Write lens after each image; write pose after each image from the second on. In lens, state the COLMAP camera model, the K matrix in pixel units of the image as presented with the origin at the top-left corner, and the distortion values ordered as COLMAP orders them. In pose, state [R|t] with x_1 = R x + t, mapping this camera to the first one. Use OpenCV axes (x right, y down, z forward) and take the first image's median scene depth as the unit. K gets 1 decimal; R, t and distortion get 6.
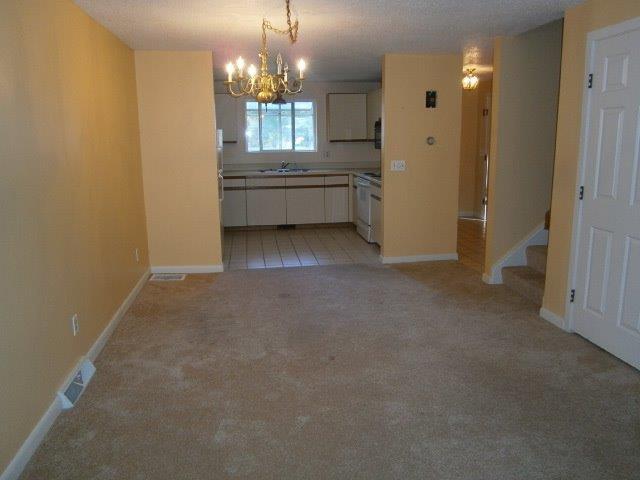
lens RADIAL K [[515.3, 0, 320.0], [0, 515.3, 240.0], [0, 0, 1]] dist [-0.062709, -0.000882]
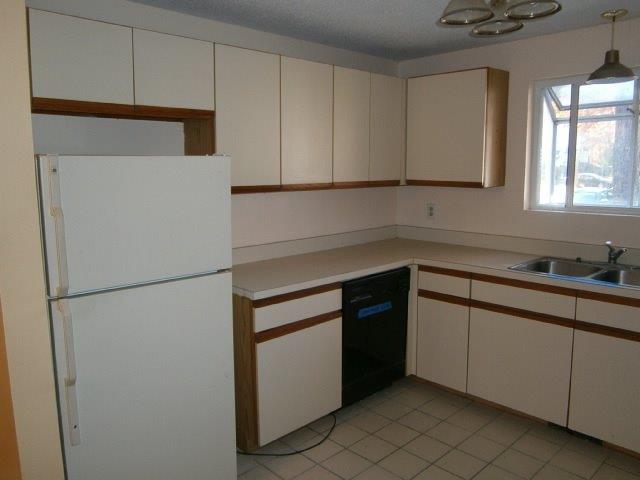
lens RADIAL K [[502.8, 0, 320.0], [0, 502.8, 240.0], [0, 0, 1]] dist [-0.048595, 0.004534]
pose [[0.567707, 0.115222, -0.815127, 0.092588], [-0.173801, 0.984614, 0.018133, -0.129401], [0.804675, 0.131375, 0.578998, 0.657063]]
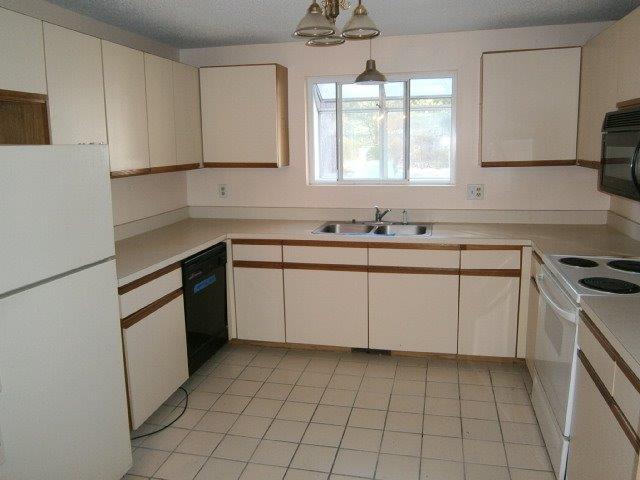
lens RADIAL K [[515.3, 0, 320.0], [0, 515.3, 240.0], [0, 0, 1]] dist [-0.062709, -0.000882]
pose [[0.930468, 0.056386, -0.362007, 0.051465], [-0.067817, 0.997518, -0.018939, -0.112400], [0.360041, 0.042172, 0.931983, 0.558822]]
